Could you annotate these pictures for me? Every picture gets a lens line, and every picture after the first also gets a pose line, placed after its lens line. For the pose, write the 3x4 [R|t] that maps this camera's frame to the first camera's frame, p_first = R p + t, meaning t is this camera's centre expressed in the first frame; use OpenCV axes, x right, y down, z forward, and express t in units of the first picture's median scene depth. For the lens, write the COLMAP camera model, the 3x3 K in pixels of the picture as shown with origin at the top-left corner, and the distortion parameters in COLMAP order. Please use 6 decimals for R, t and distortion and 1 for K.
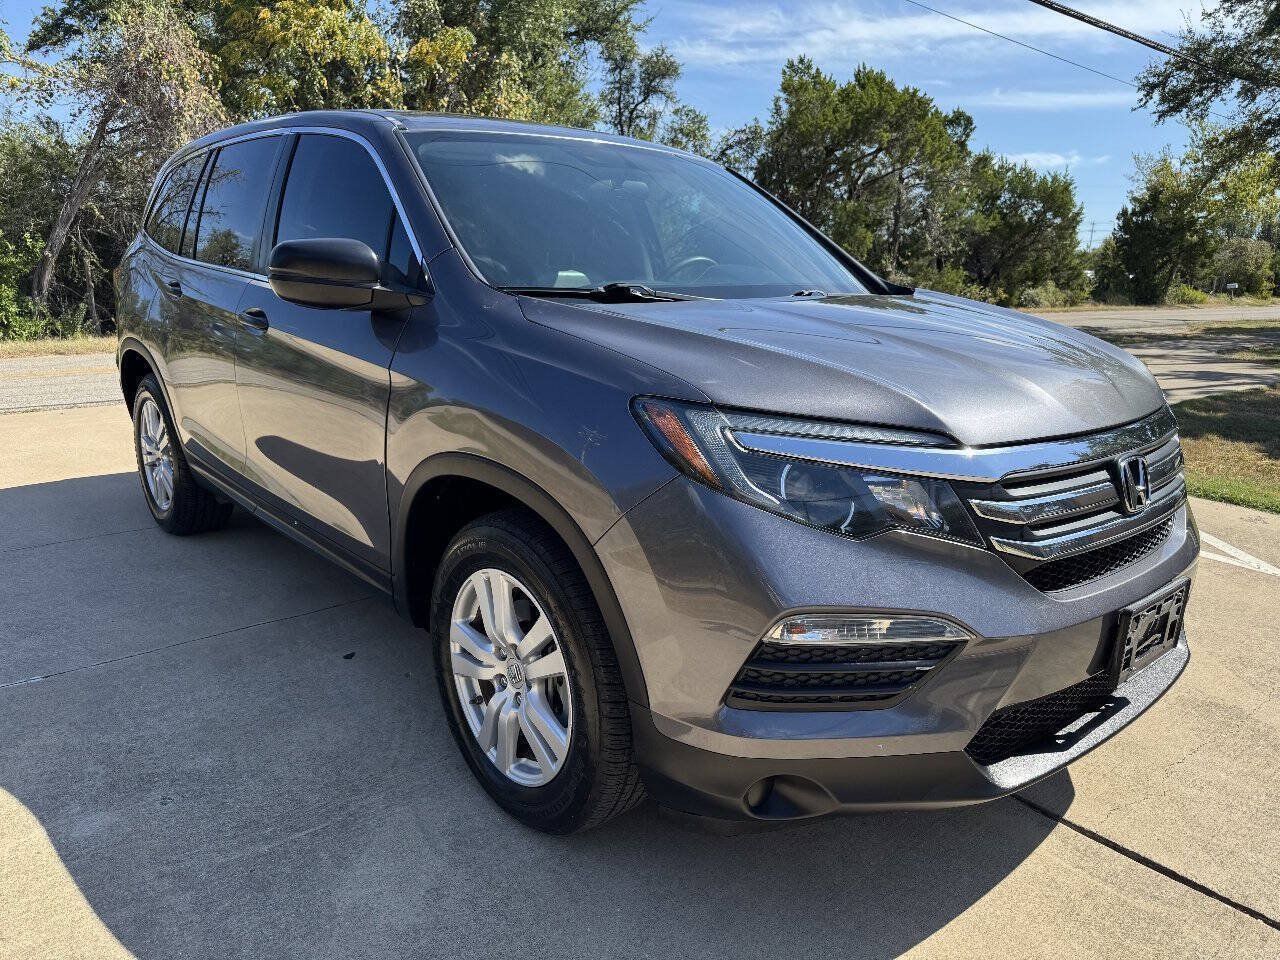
lens RADIAL K [[914.5, 0, 645.5], [0, 914.5, 484.4], [0, 0, 1]] dist [0.025372, -0.023154]
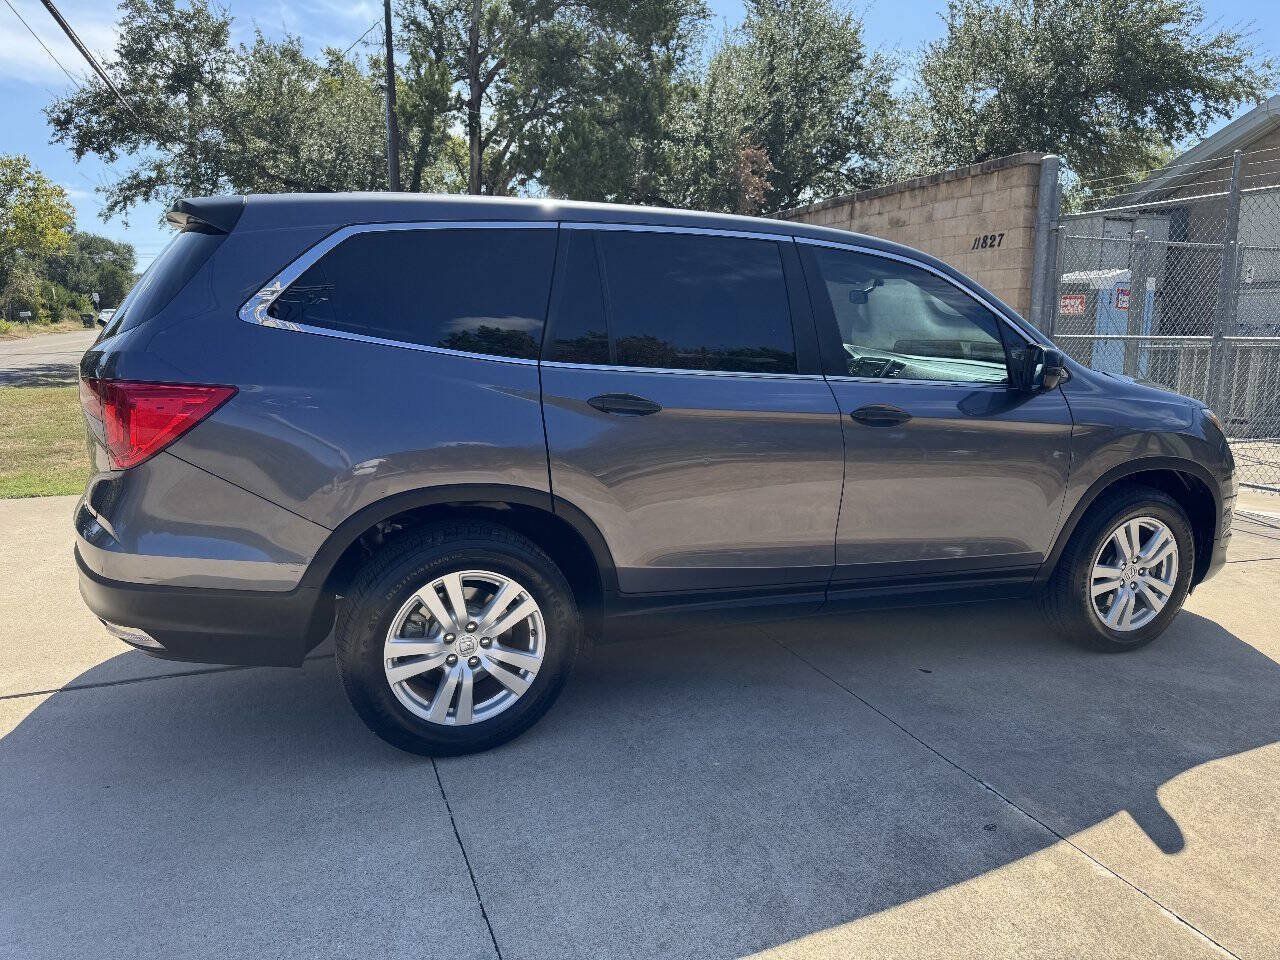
lens RADIAL K [[932.4, 0, 644.1], [0, 932.4, 454.9], [0, 0, 1]] dist [0.034525, -0.041004]
pose [[0.331582, -0.158668, 0.929988, -0.199328], [0.212609, 0.972966, 0.090196, -0.036957], [-0.919158, 0.167817, 0.356352, 0.108353]]
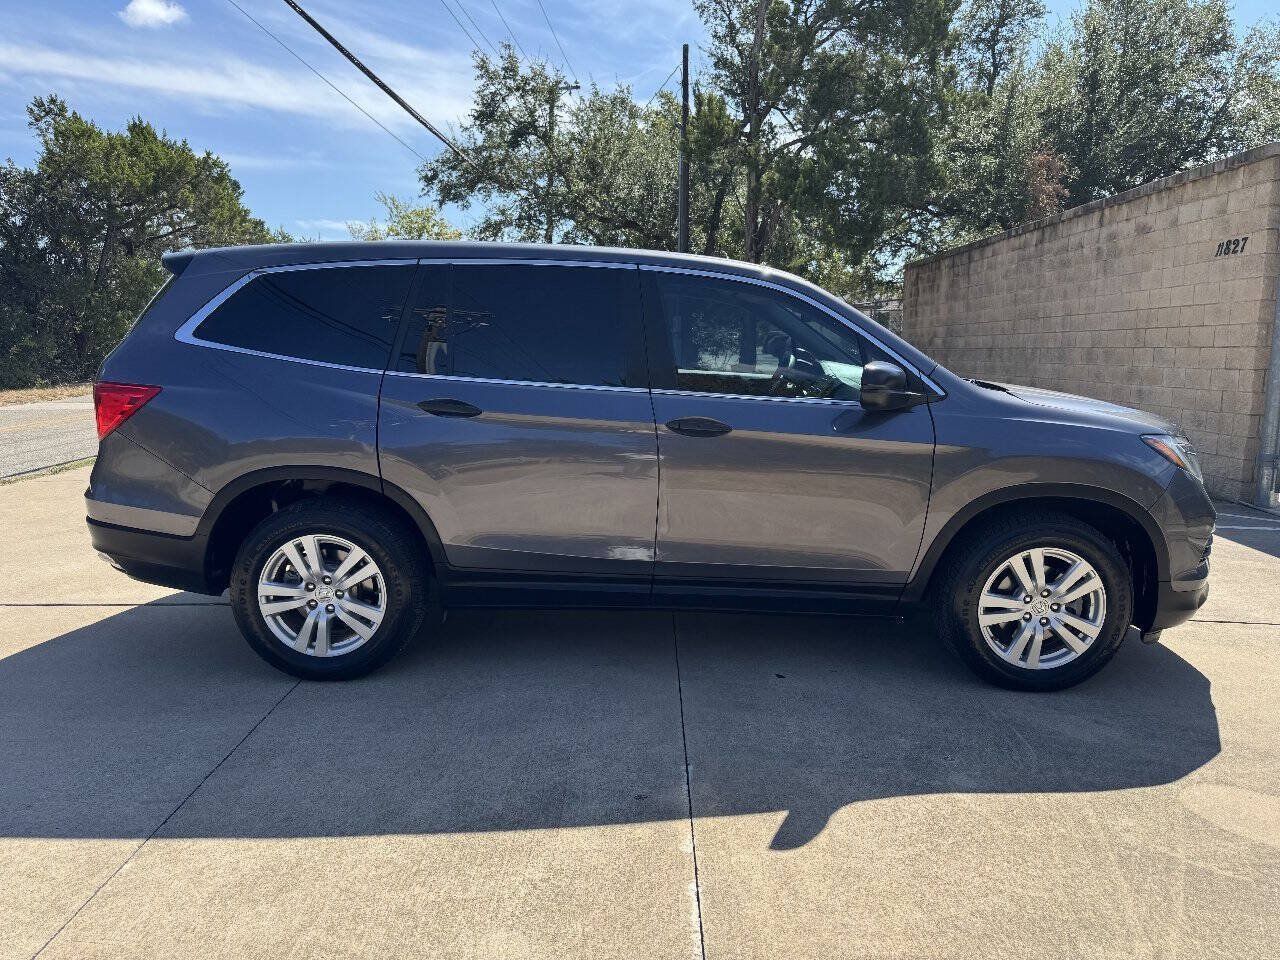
lens RADIAL K [[911.2, 0, 640.0], [0, 911.2, 480.0], [0, 0, 1]] dist [0.034882, -0.035813]
pose [[0.662861, -0.138533, 0.735815, -0.171029], [0.181109, 0.983218, 0.021960, -0.018587], [-0.726509, 0.118707, 0.676826, 0.031928]]
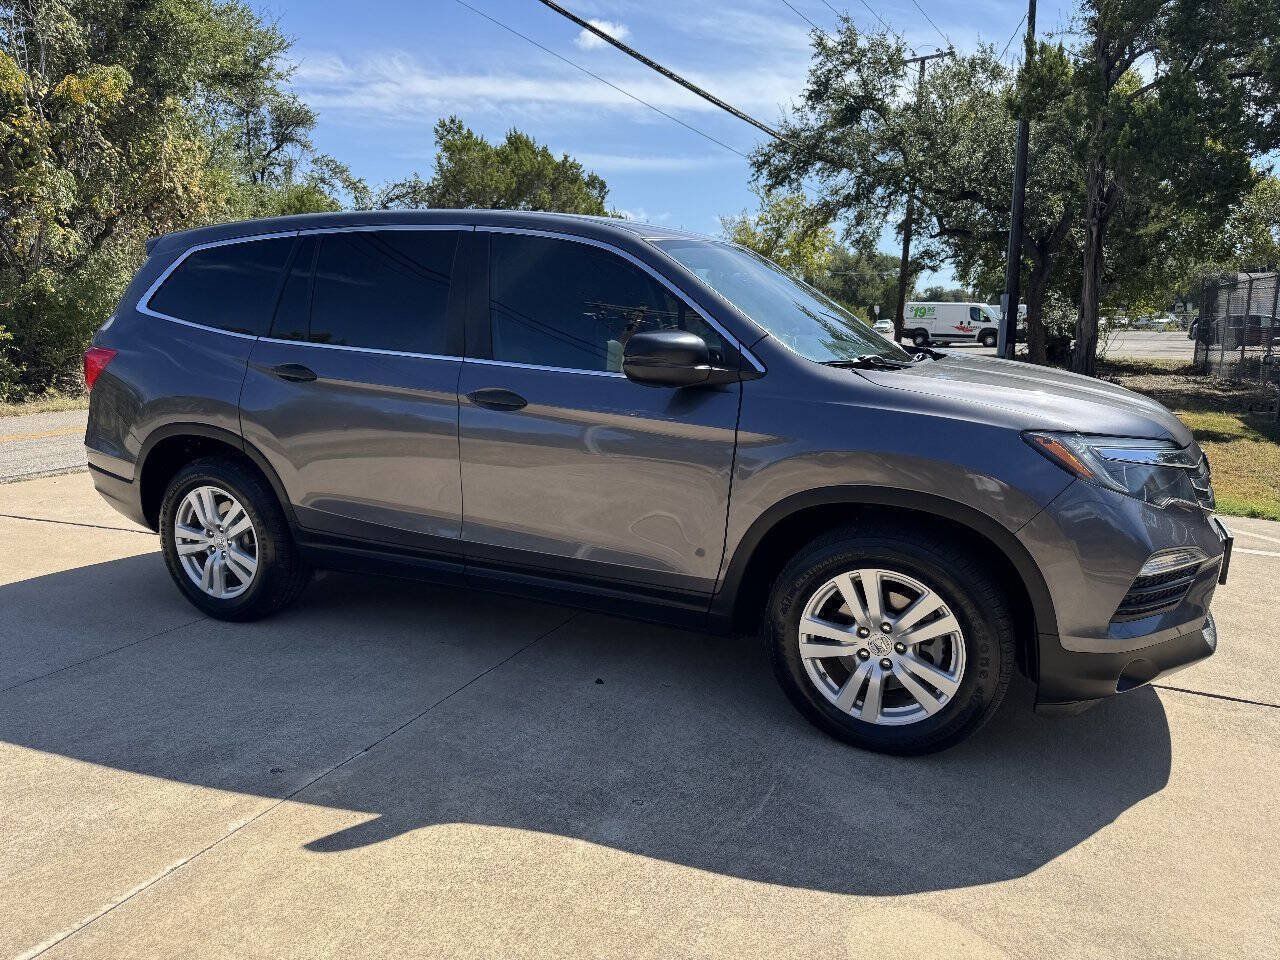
lens RADIAL K [[908.5, 0, 642.8], [0, 908.5, 486.0], [0, 0, 1]] dist [0.029825, -0.026526]
pose [[0.913596, -0.094607, 0.395464, -0.088637], [0.112095, 0.993469, -0.021292, -0.003487], [-0.390867, 0.063781, 0.918235, -0.010537]]
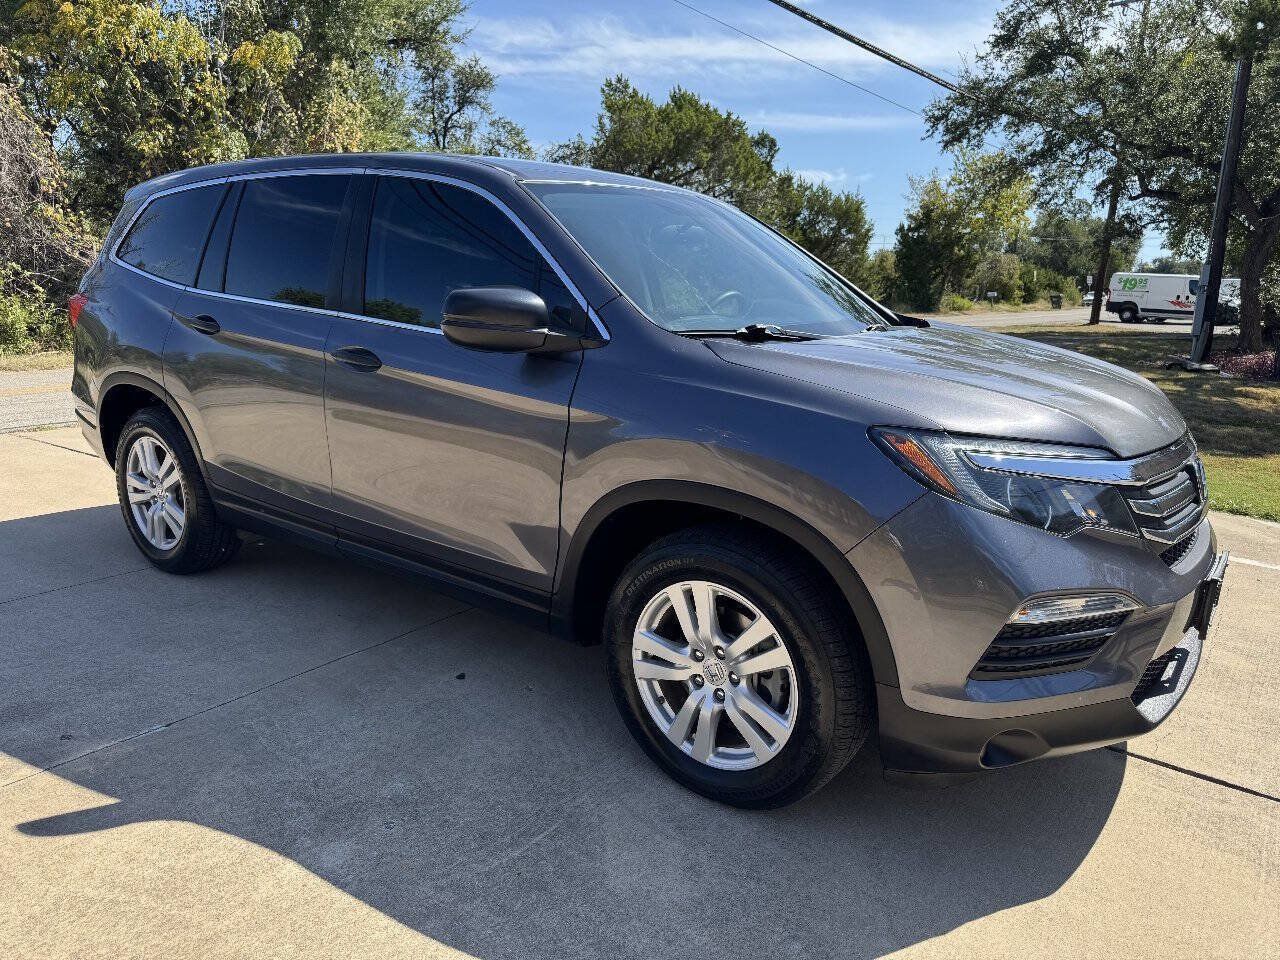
lens RADIAL K [[911.2, 0, 640.0], [0, 911.2, 480.0], [0, 0, 1]] dist [0.034882, -0.035813]
pose [[0.977984, -0.044679, 0.203842, -0.041162], [0.047168, 0.998860, -0.007364, -0.002482], [-0.203280, 0.016817, 0.978976, -0.008208]]
